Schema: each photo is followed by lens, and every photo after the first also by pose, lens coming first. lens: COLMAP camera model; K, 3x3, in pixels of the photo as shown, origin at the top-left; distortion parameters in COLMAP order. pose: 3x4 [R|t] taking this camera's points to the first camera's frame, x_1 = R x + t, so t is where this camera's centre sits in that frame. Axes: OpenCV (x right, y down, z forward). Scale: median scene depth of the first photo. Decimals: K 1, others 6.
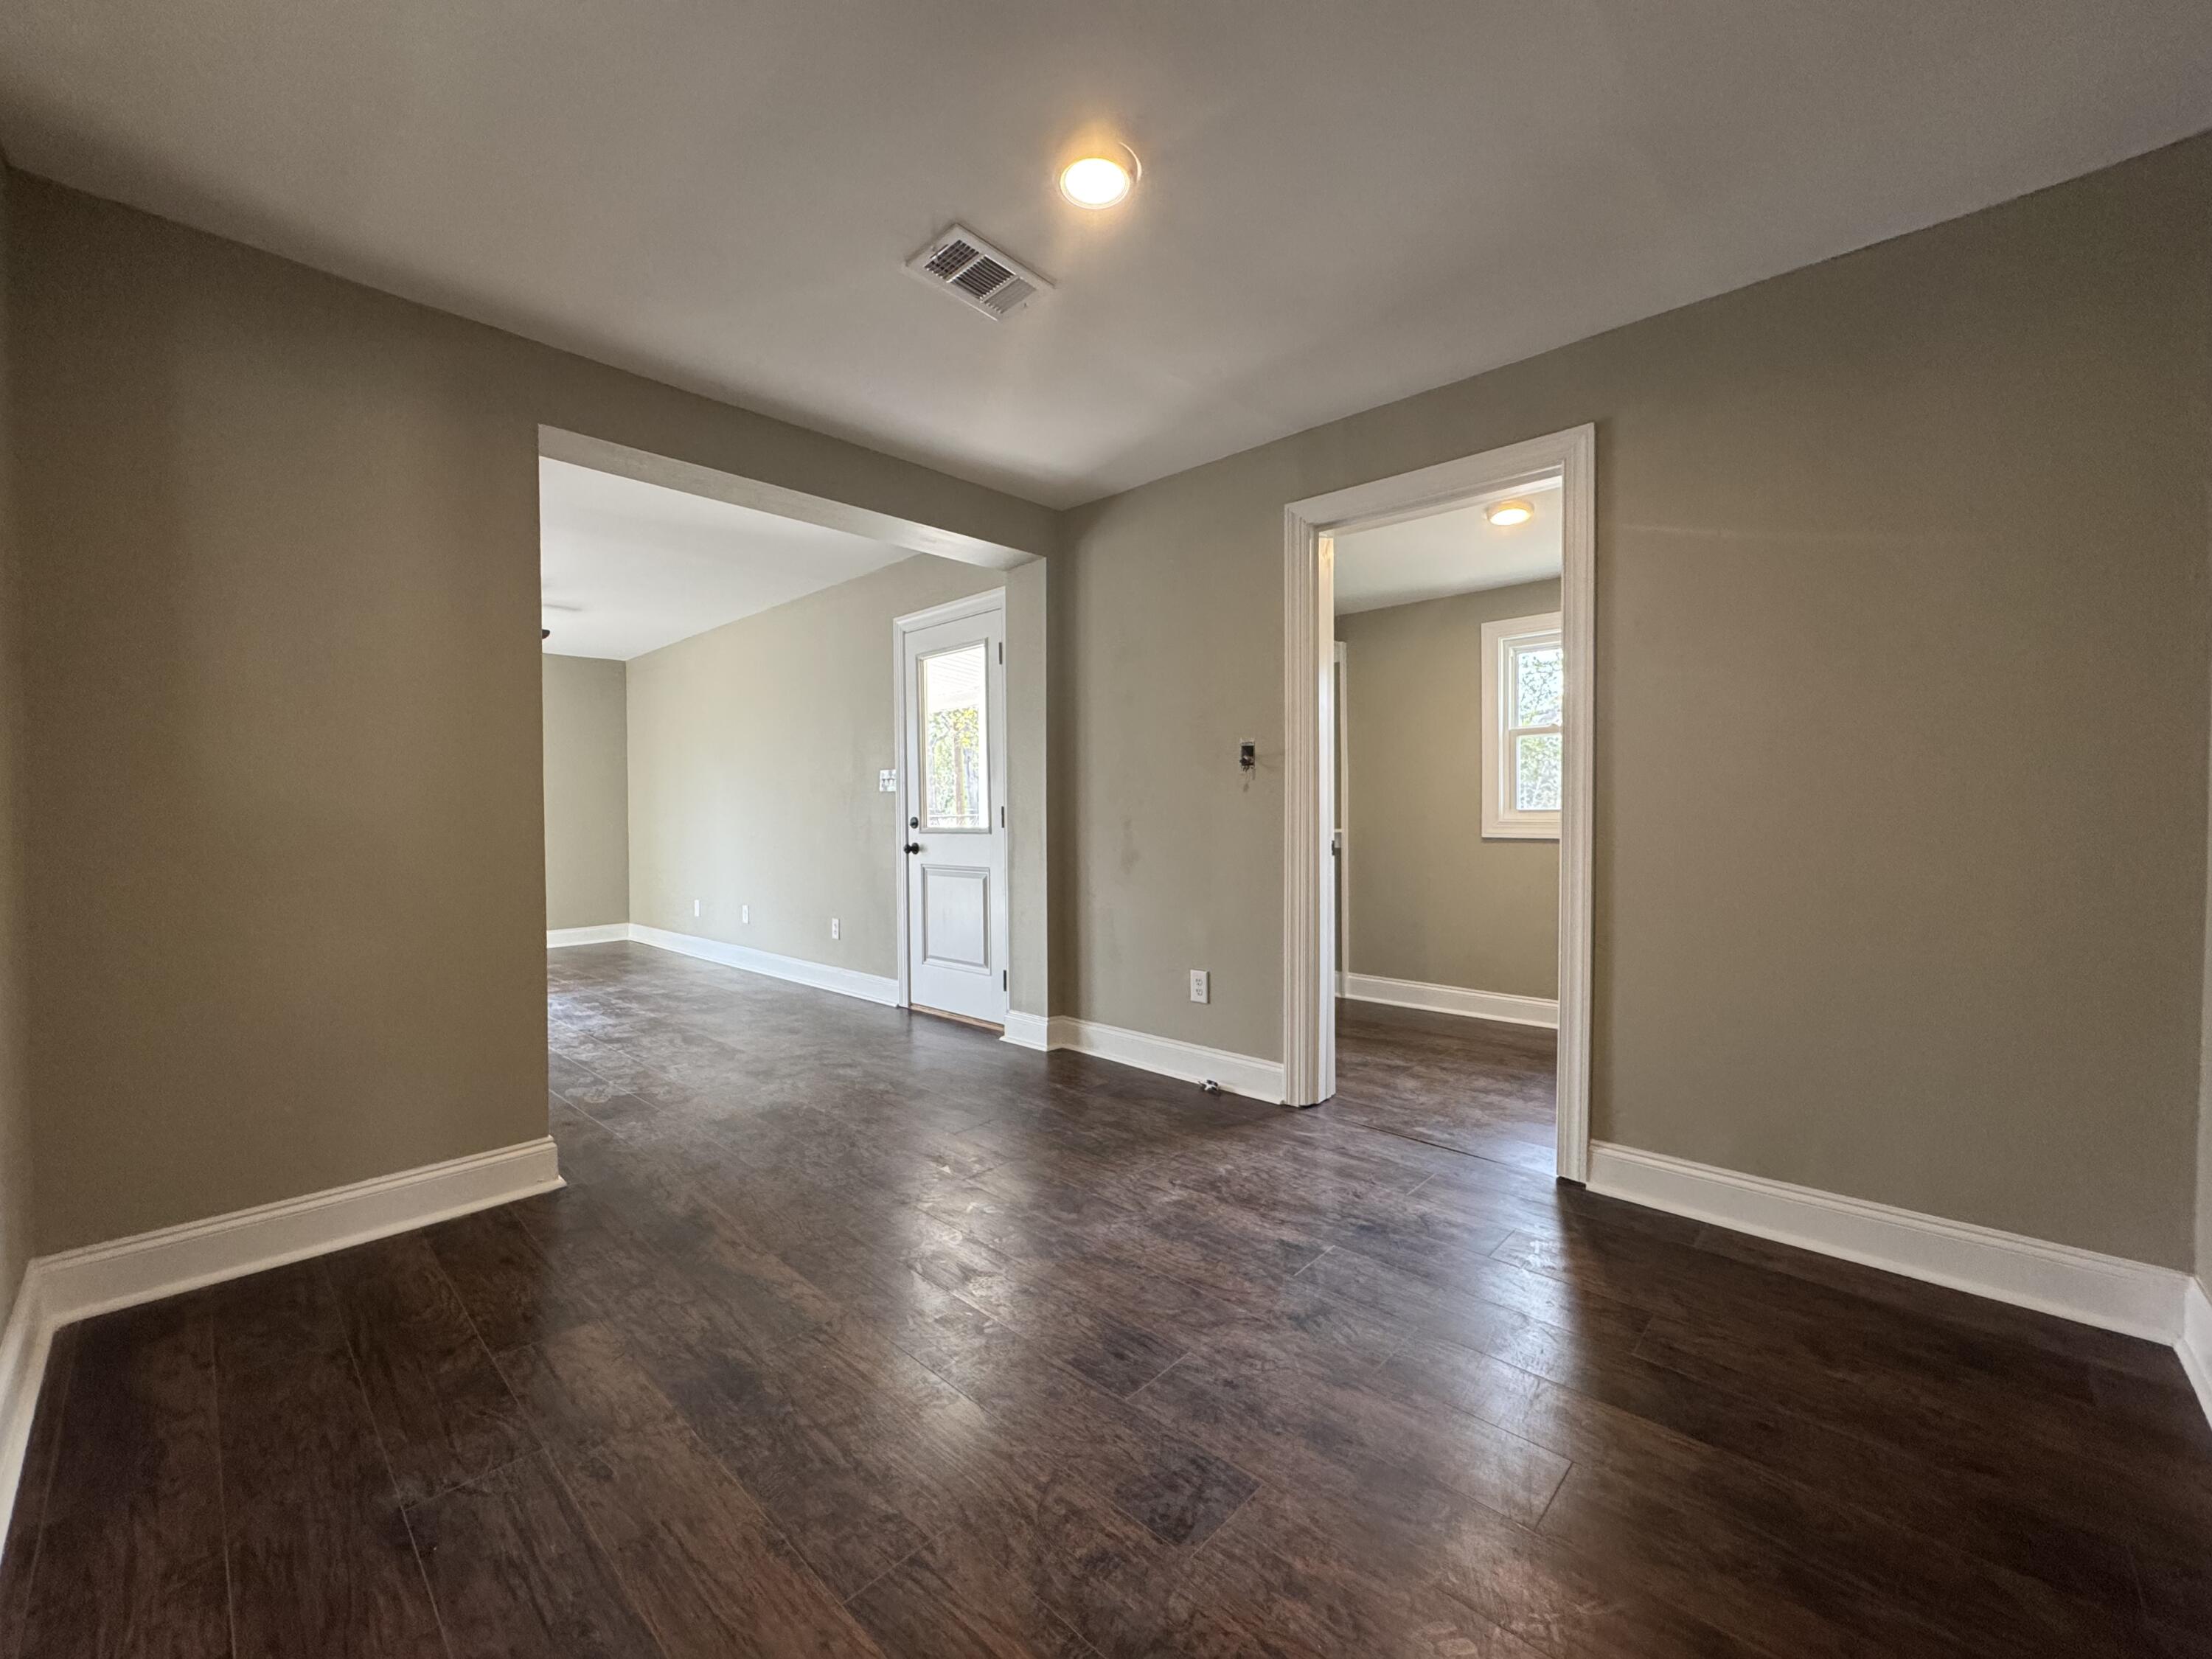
lens RADIAL K [[886.4, 0, 1104.3], [0, 886.4, 826.6], [0, 0, 1]] dist [-0.004818, 0.000650]
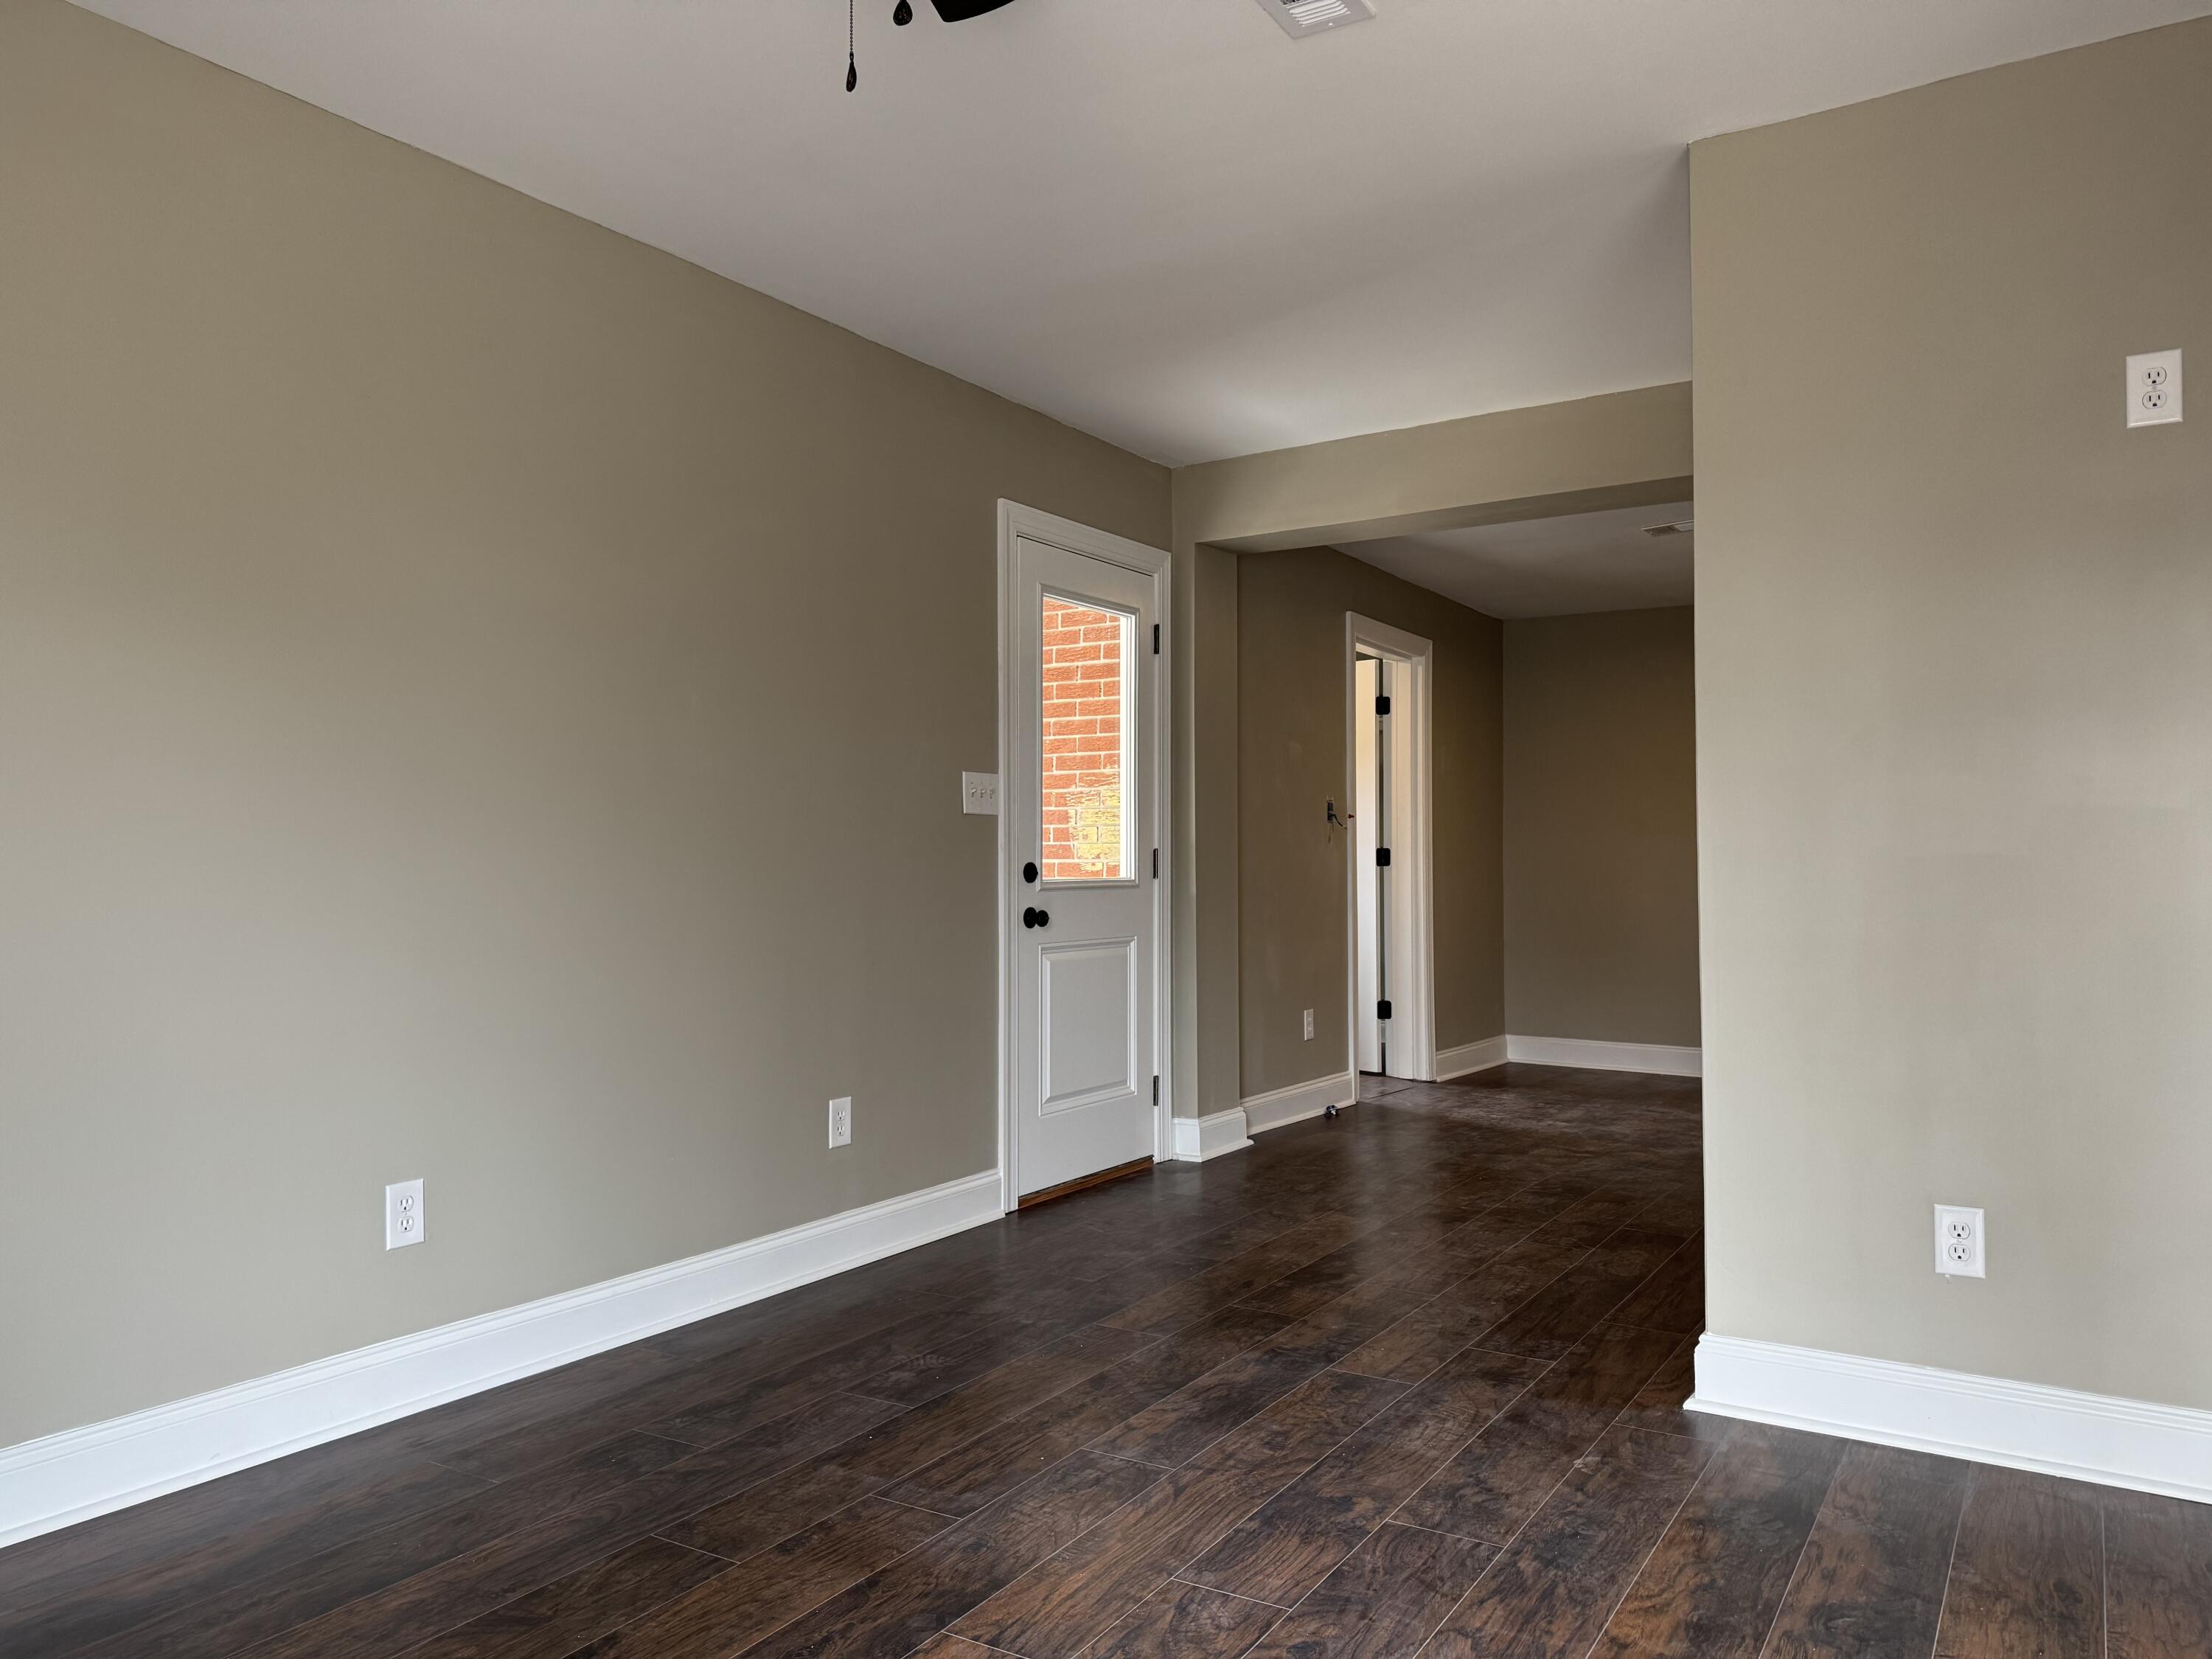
lens RADIAL K [[1556.1, 0, 1106.0], [0, 1556.1, 829.5], [0, 0, 1]] dist [0.063437, -0.081459]
pose [[-0.186068, 0.031587, 0.982029, -3.087820], [0.016833, 0.999439, -0.028957, -0.006179], [-0.982393, 0.011143, -0.186495, 2.902770]]
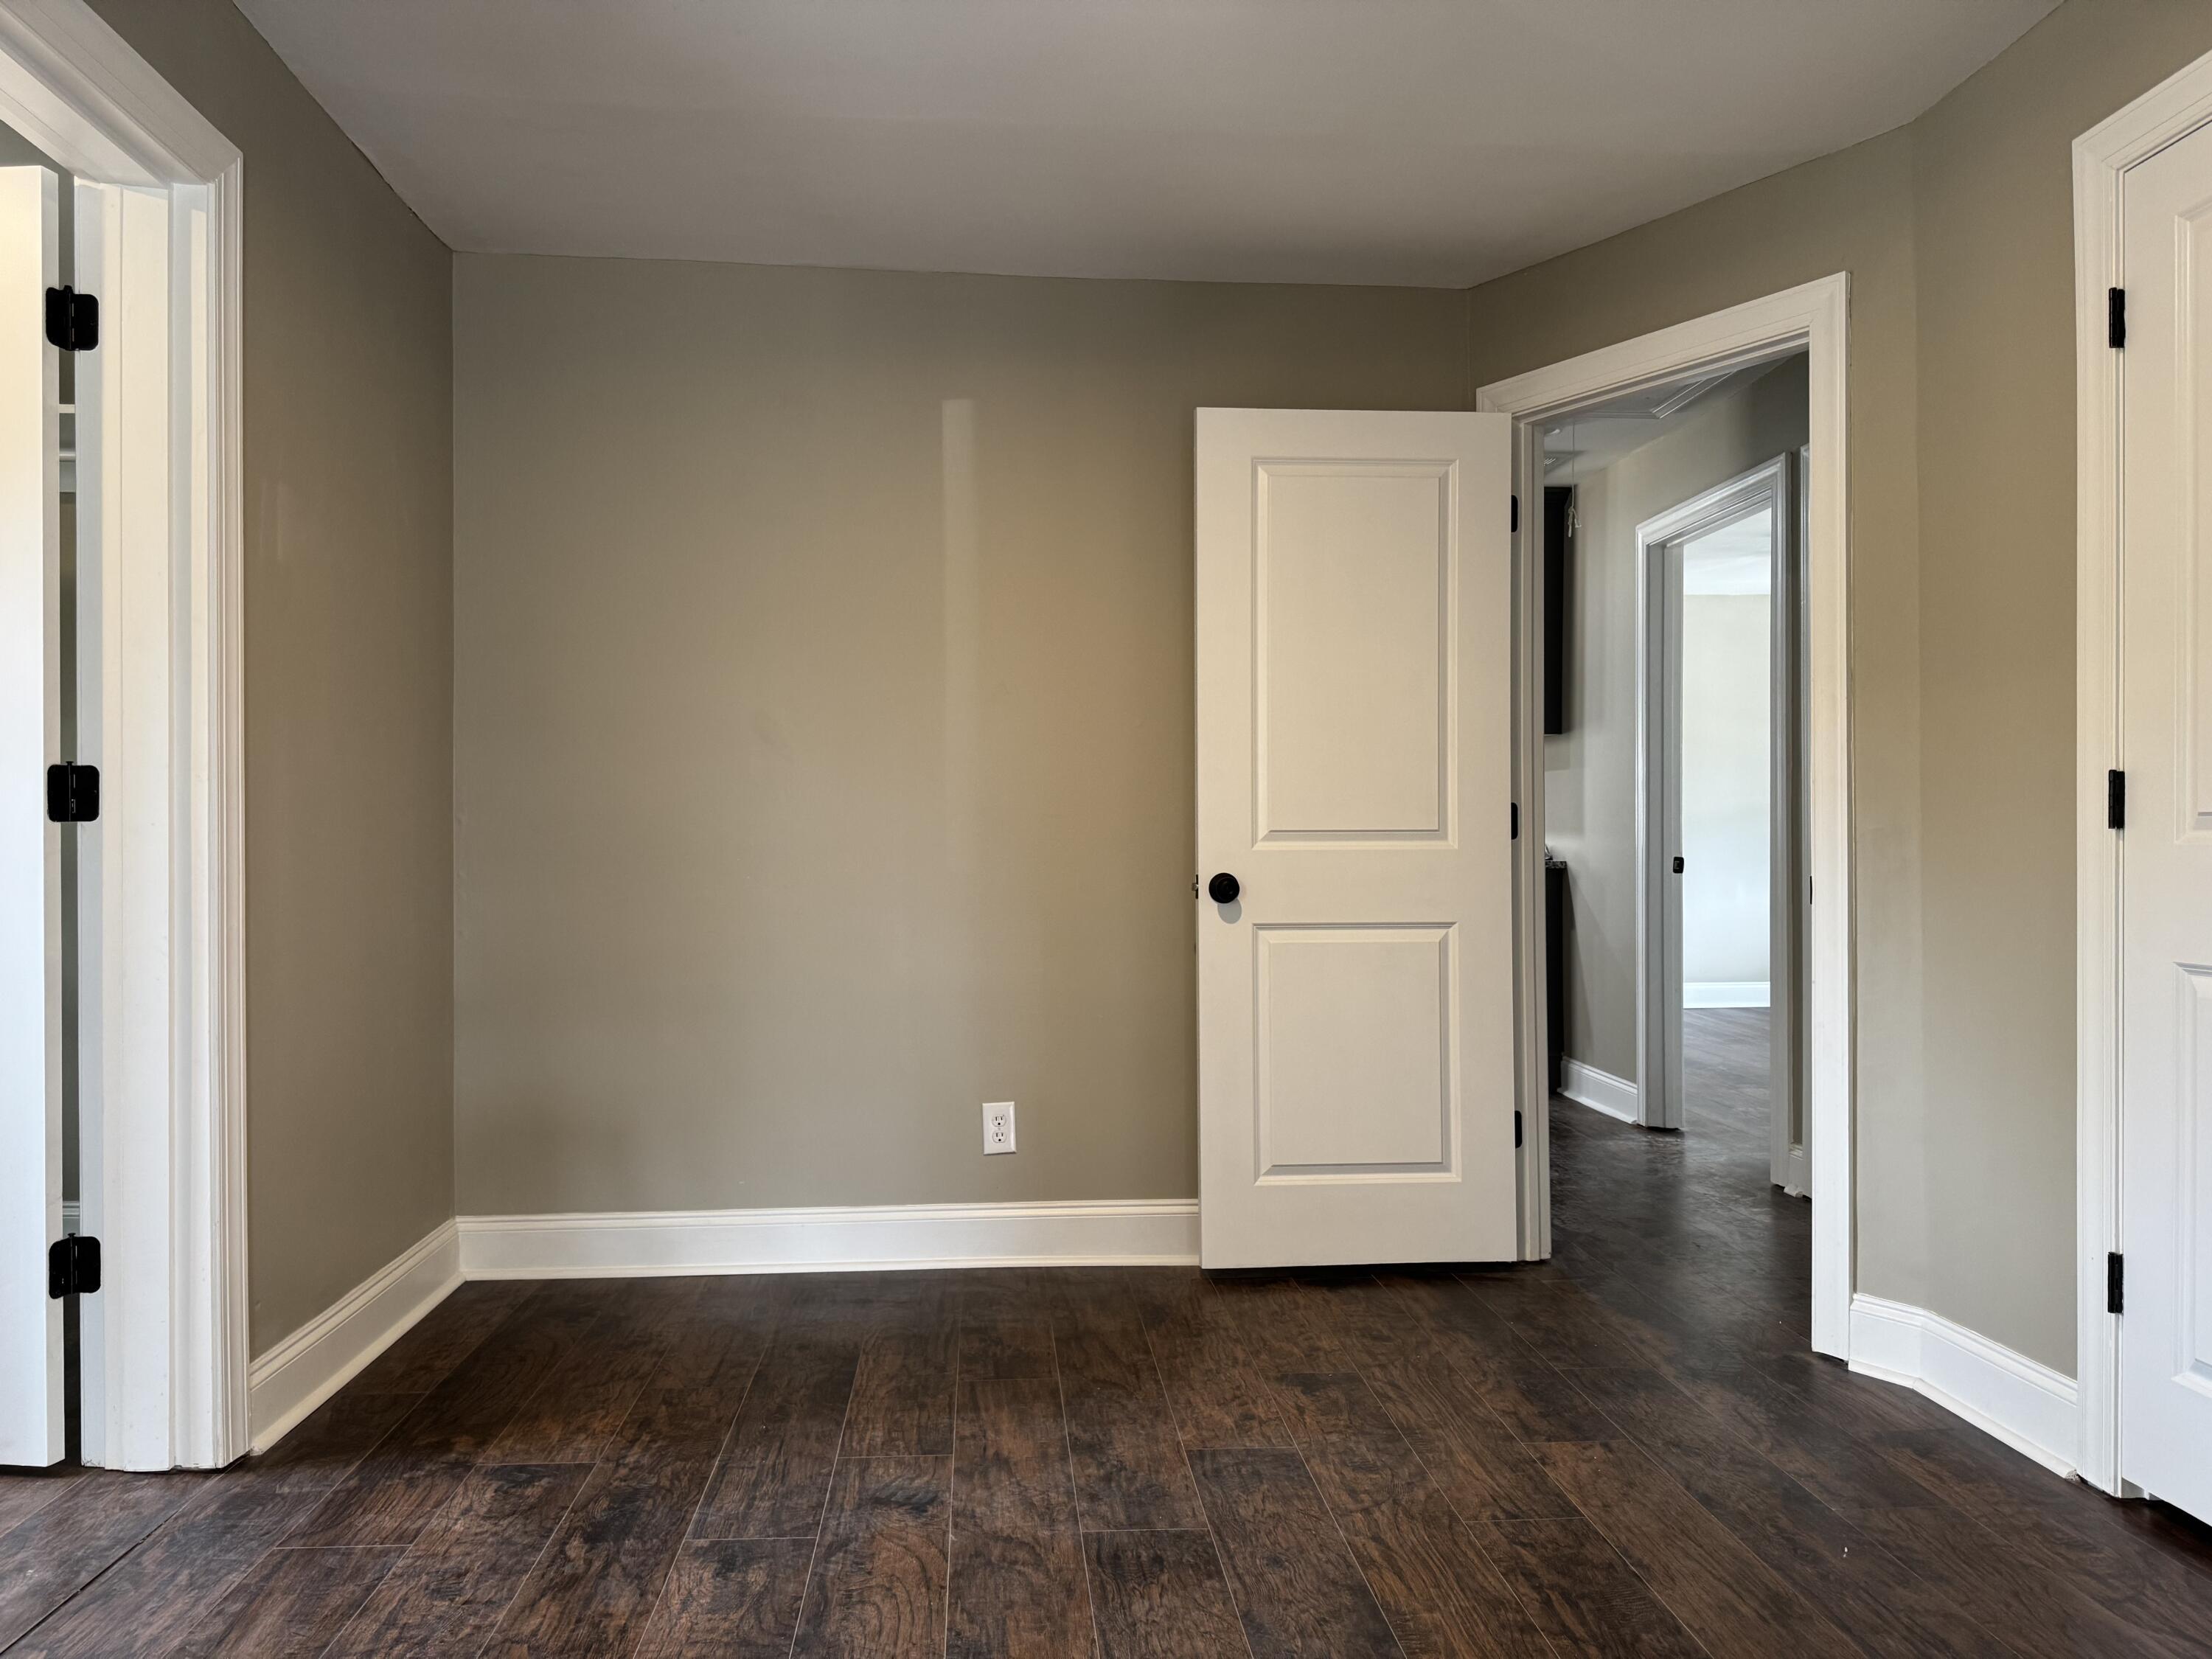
lens RADIAL K [[1581.6, 0, 1106.0], [0, 1581.6, 829.5], [0, 0, 1]] dist [-0.031464, 0.000560]
pose [[-0.745854, 0.012808, 0.665987, -0.751252], [0.020843, 0.999774, 0.004115, 0.003433], [-0.665784, 0.016951, -0.745952, 1.836757]]
